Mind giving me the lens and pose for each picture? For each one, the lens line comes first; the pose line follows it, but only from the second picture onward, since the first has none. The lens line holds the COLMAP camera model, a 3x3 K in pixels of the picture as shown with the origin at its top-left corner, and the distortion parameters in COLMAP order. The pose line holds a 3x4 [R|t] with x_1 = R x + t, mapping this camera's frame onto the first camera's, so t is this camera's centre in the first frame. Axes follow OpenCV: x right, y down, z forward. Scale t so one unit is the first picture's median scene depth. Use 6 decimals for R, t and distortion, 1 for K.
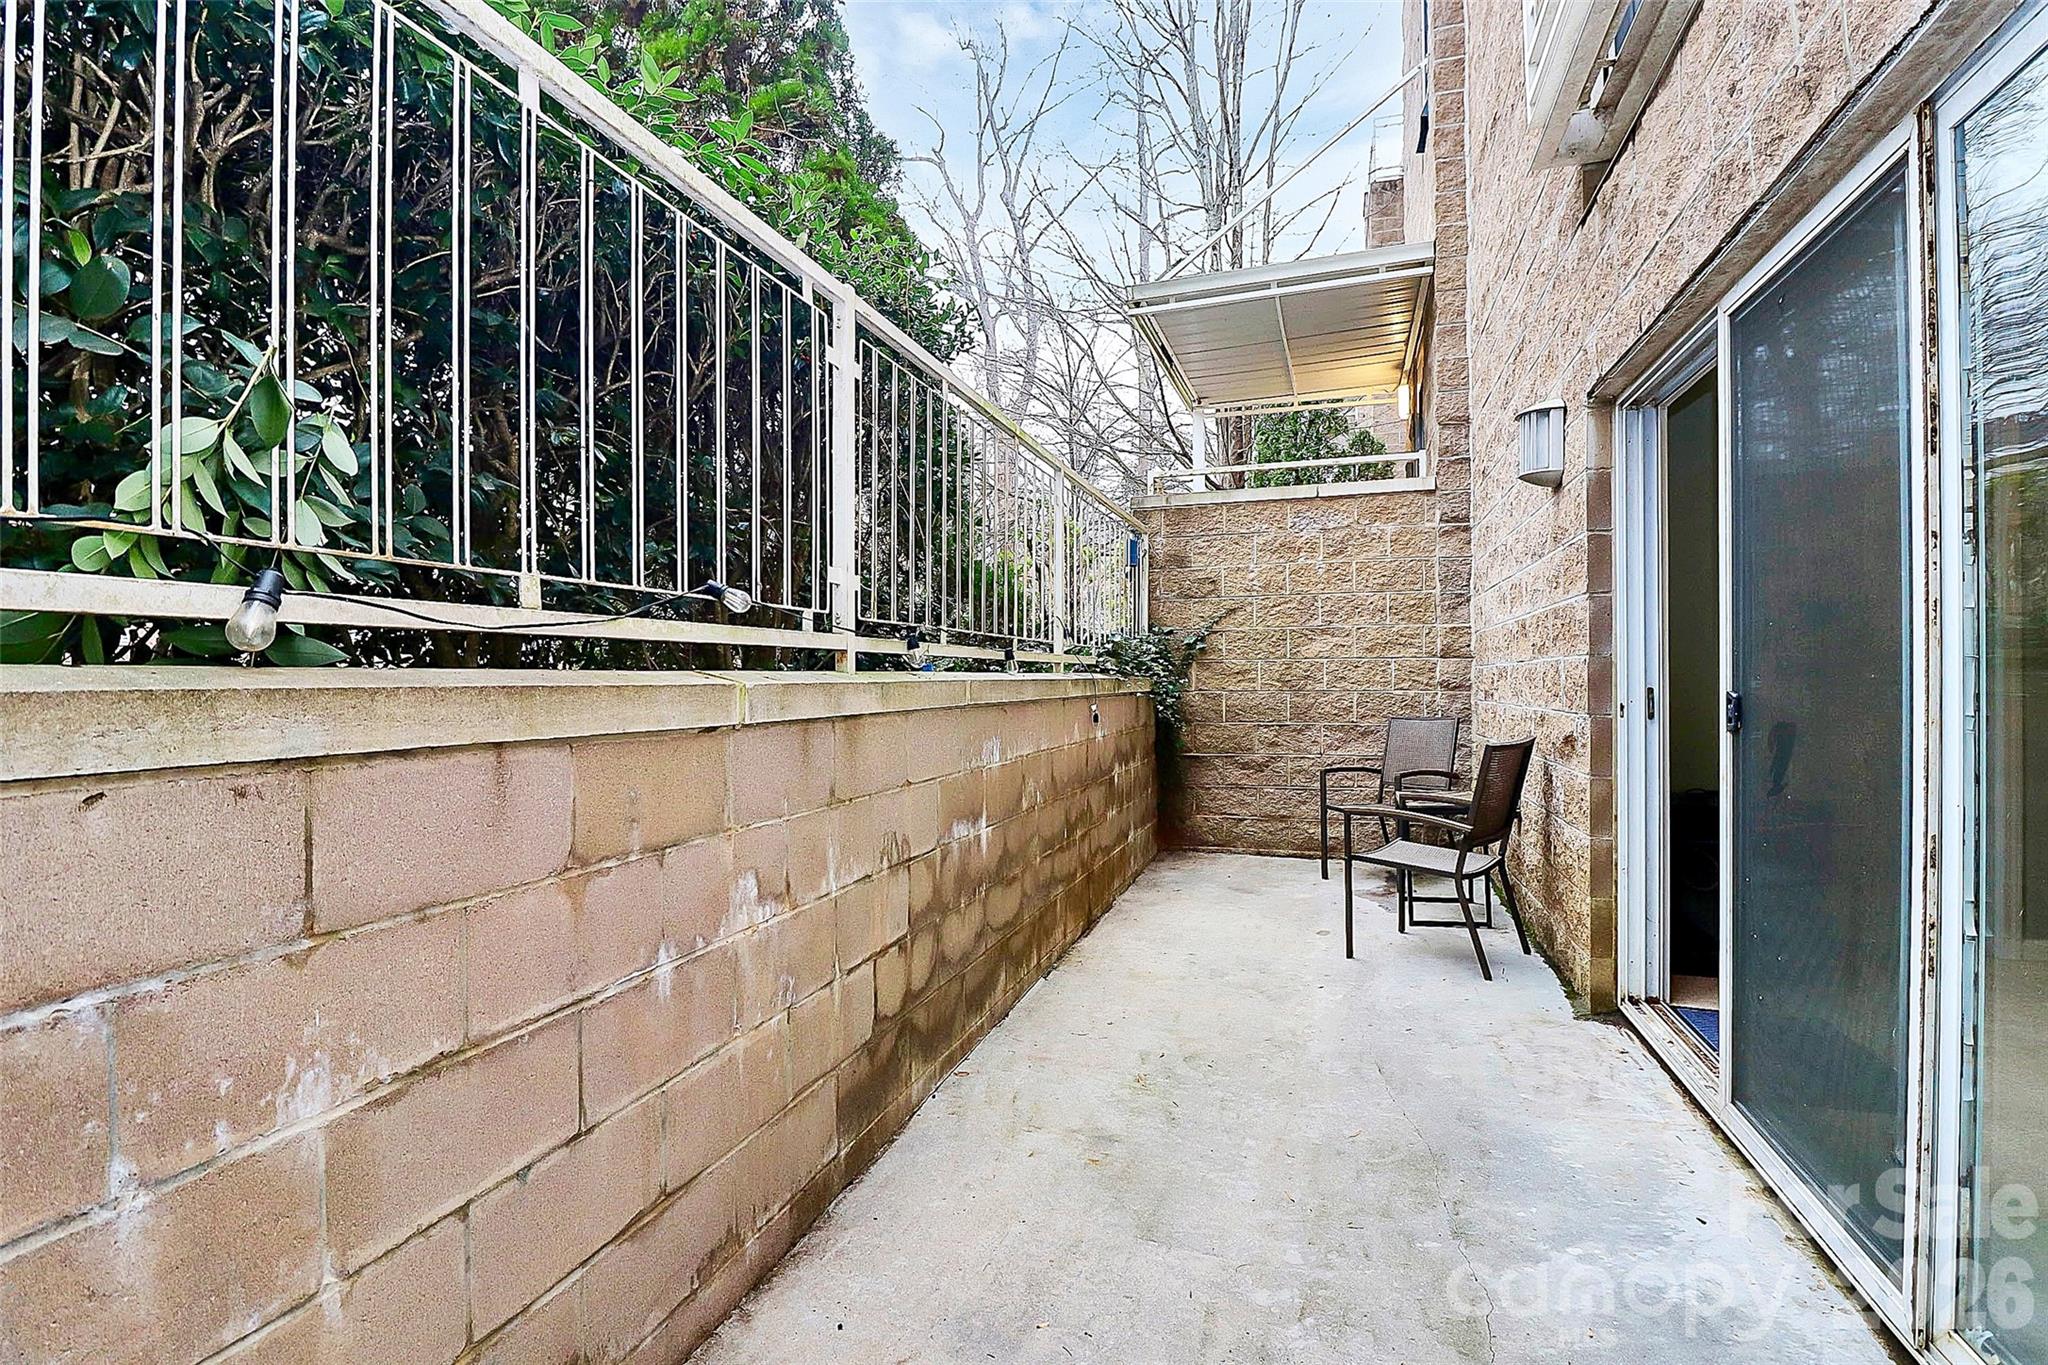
lens RADIAL K [[994.8, 0, 1022.6], [0, 994.8, 687.3], [0, 0, 1]] dist [0.004736, -0.015009]
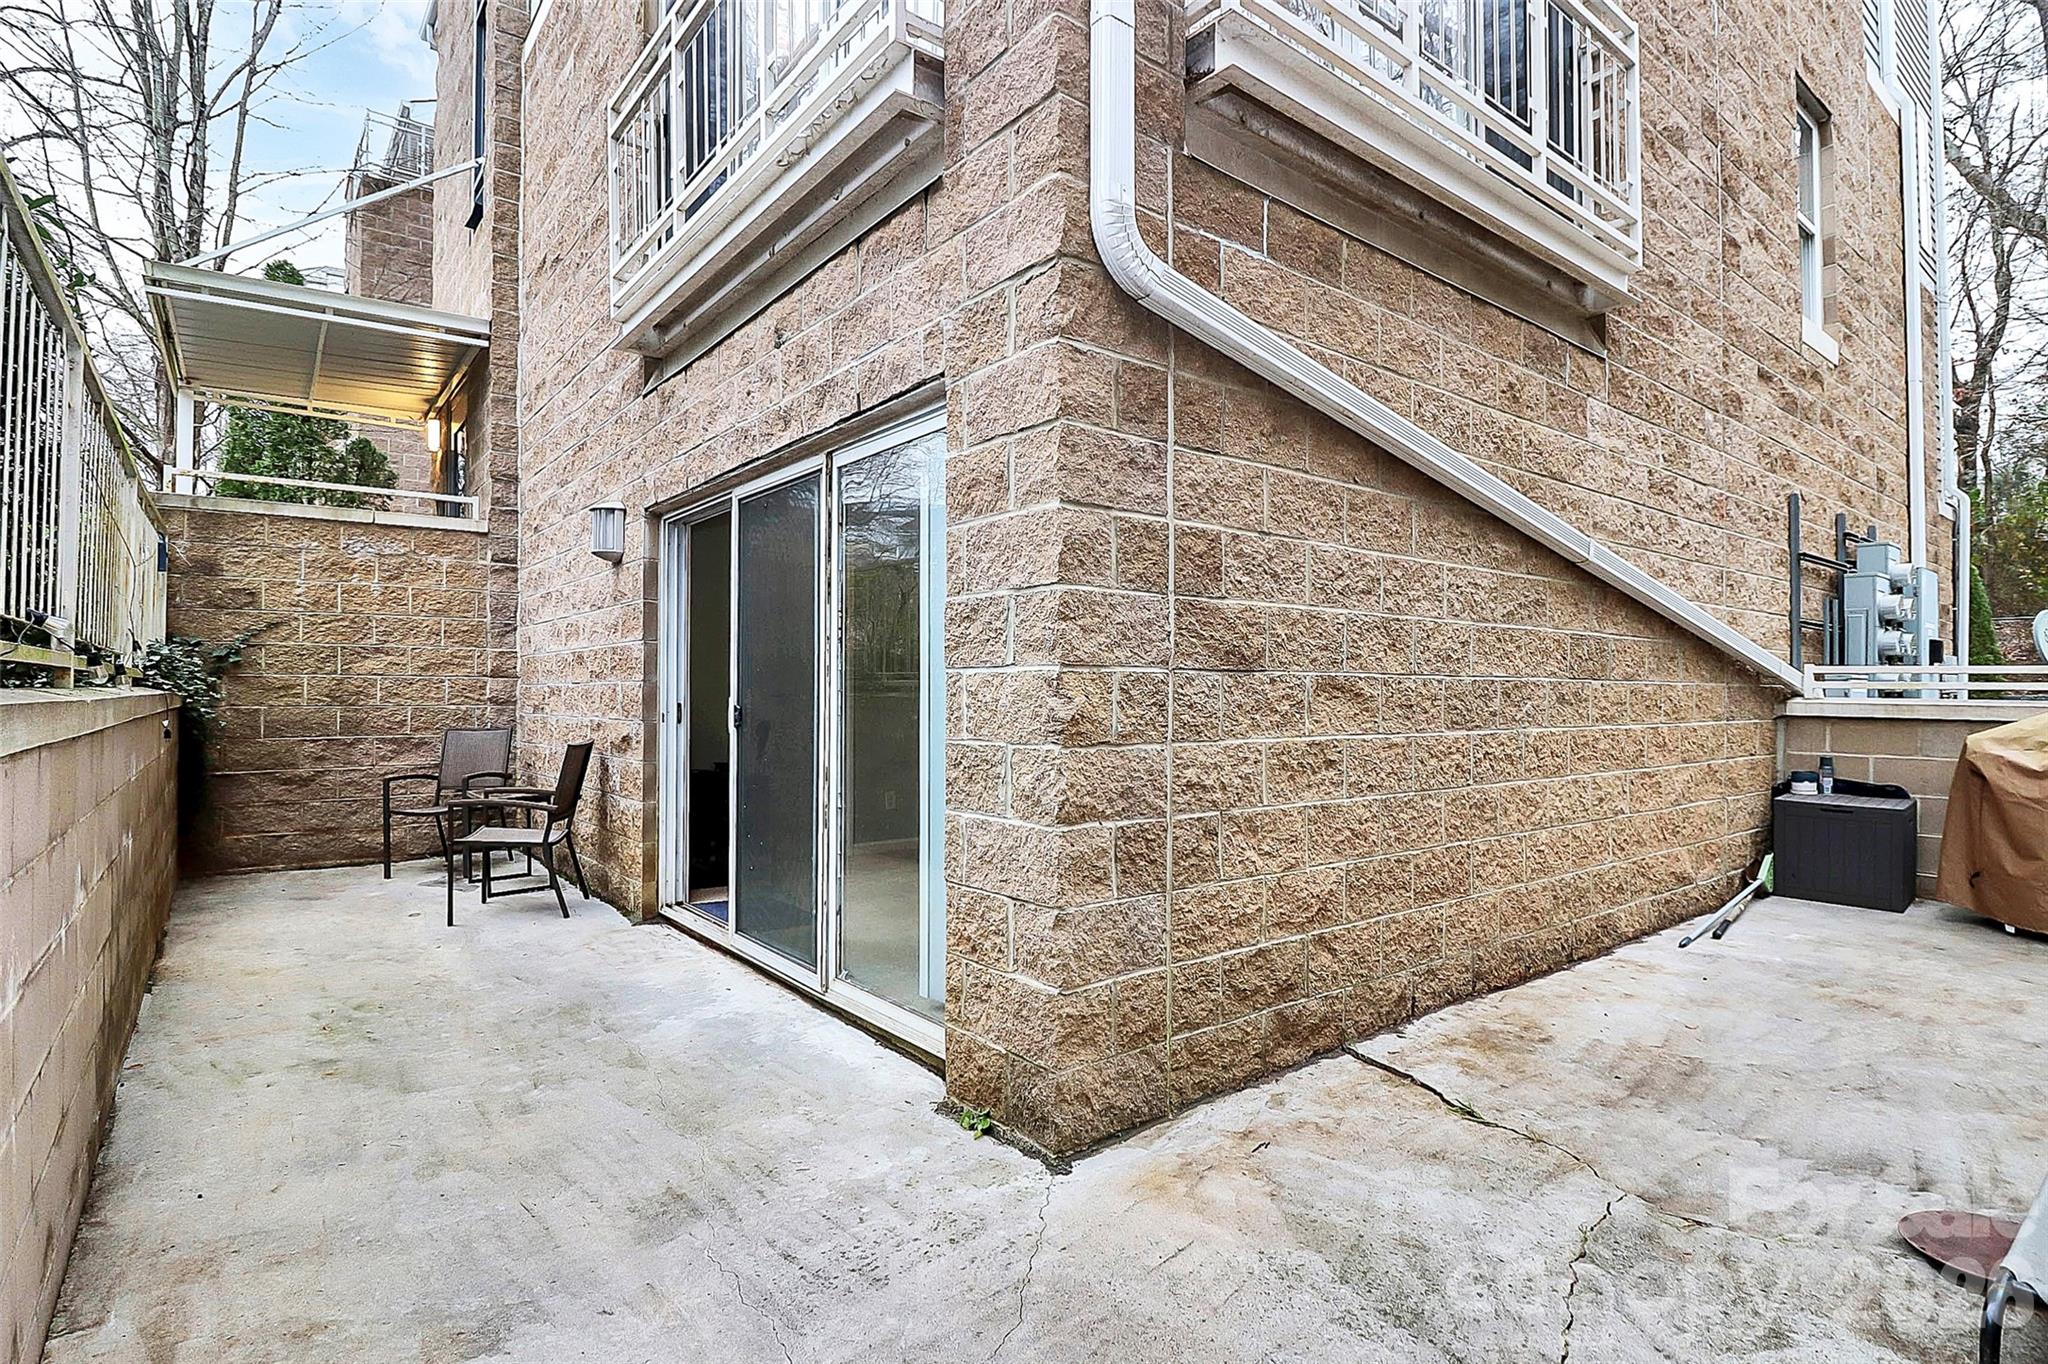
lens RADIAL K [[1026.0, 0, 1050.2], [0, 1026.0, 671.0], [0, 0, 1]] dist [0.003474, -0.017861]
pose [[0.552734, 0.025895, 0.832955, -0.304897], [-0.000450, 0.999526, -0.030775, -0.000454], [-0.833357, 0.016636, 0.552484, -0.294481]]
